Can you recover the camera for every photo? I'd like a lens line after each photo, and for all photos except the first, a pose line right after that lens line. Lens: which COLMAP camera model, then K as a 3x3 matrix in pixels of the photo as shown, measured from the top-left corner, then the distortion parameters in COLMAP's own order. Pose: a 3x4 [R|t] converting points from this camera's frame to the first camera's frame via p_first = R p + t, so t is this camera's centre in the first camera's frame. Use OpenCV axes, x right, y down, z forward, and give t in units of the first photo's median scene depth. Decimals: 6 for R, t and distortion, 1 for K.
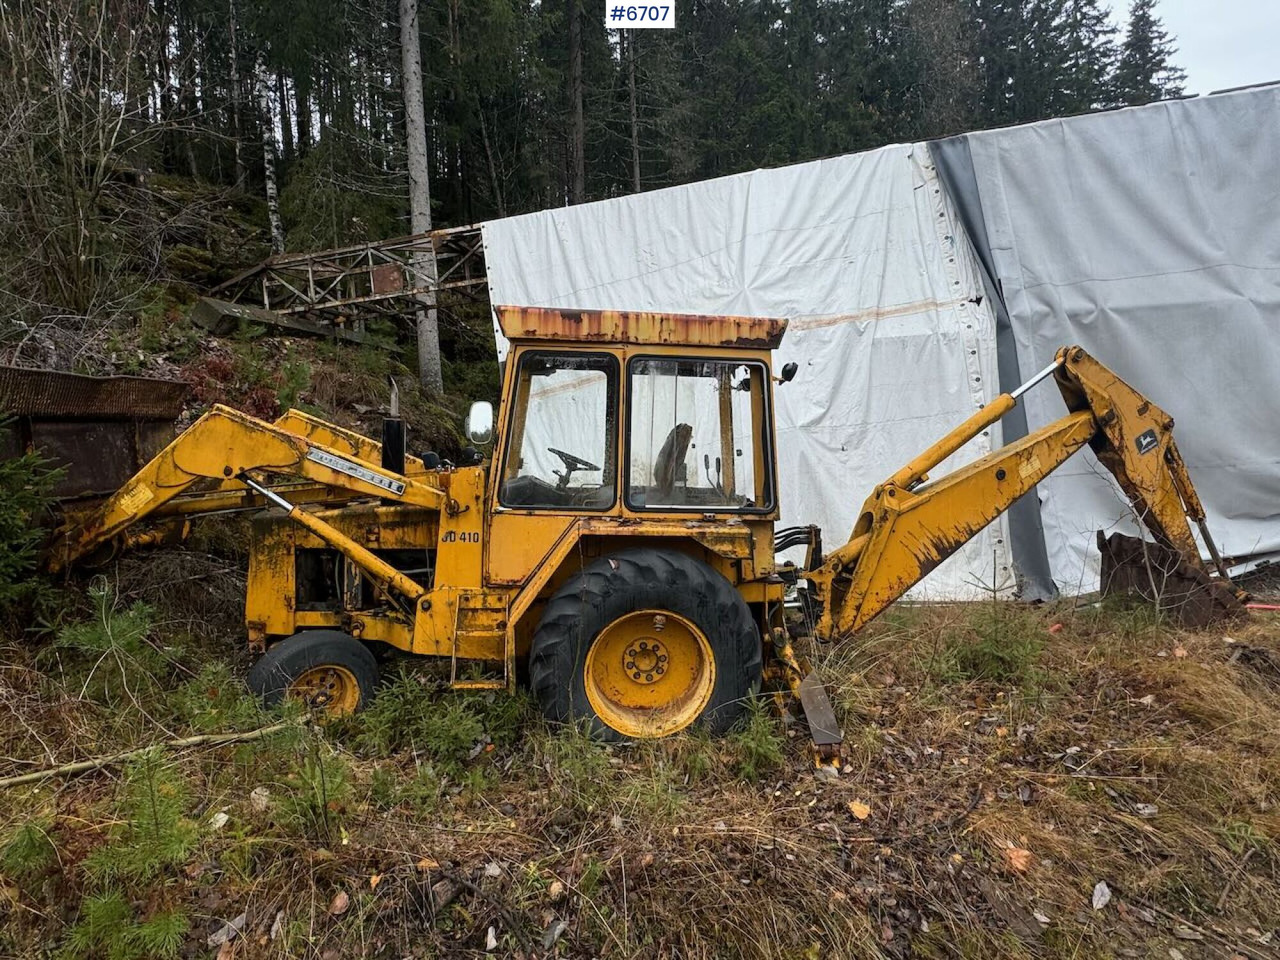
lens RADIAL K [[635.8, 0, 617.5], [0, 635.8, 480.1], [0, 0, 1]] dist [-0.005814, 0.001045]
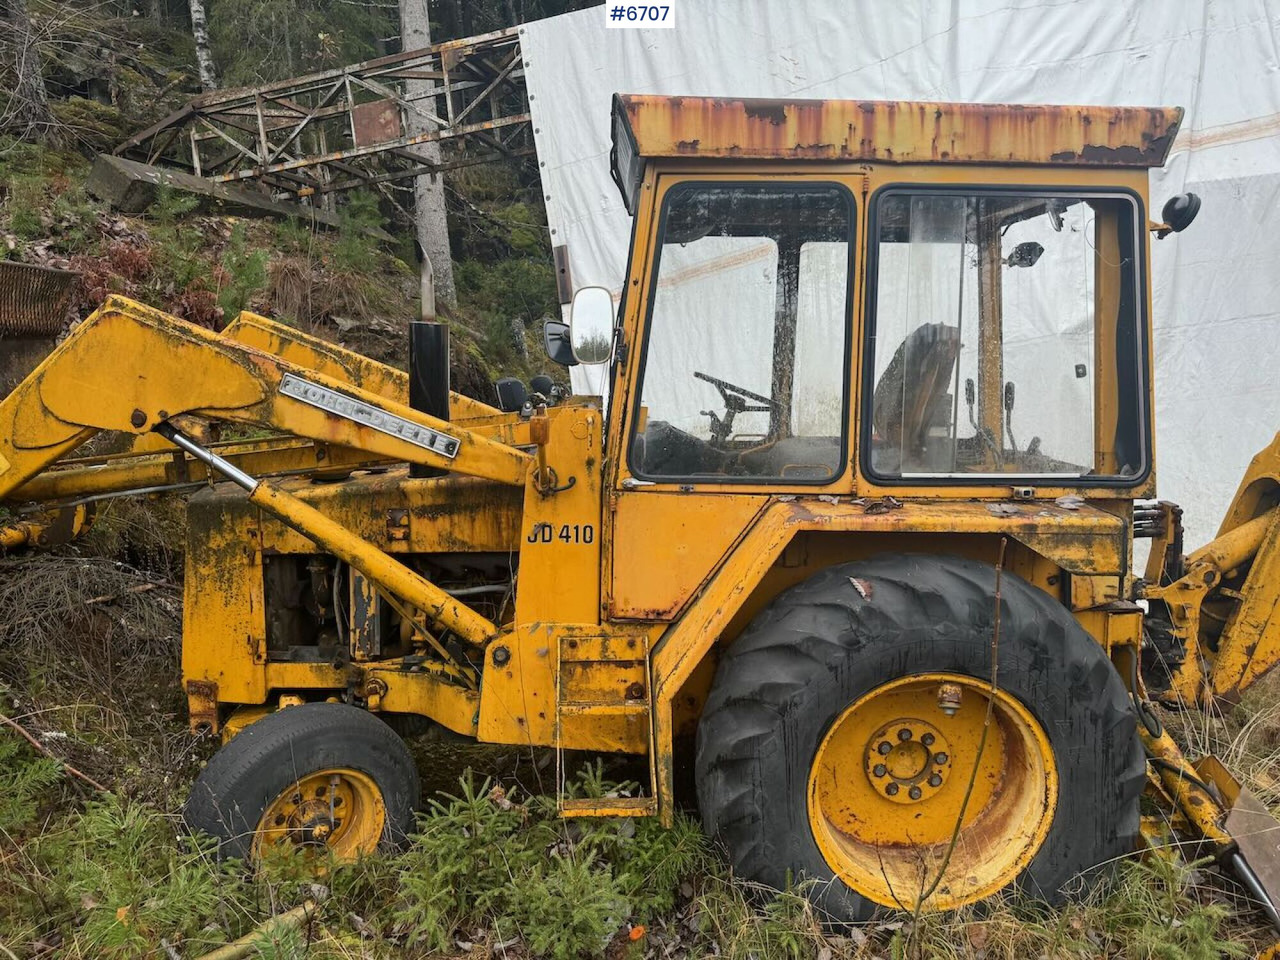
lens RADIAL K [[886.1, 0, 640.0], [0, 886.1, 480.0], [0, 0, 1]] dist [0.042732, -0.055297]
pose [[0.998388, -0.009286, -0.055990, -0.132584], [0.012594, 0.998177, 0.059029, -0.001092], [0.055339, -0.059639, 0.996685, 0.240523]]
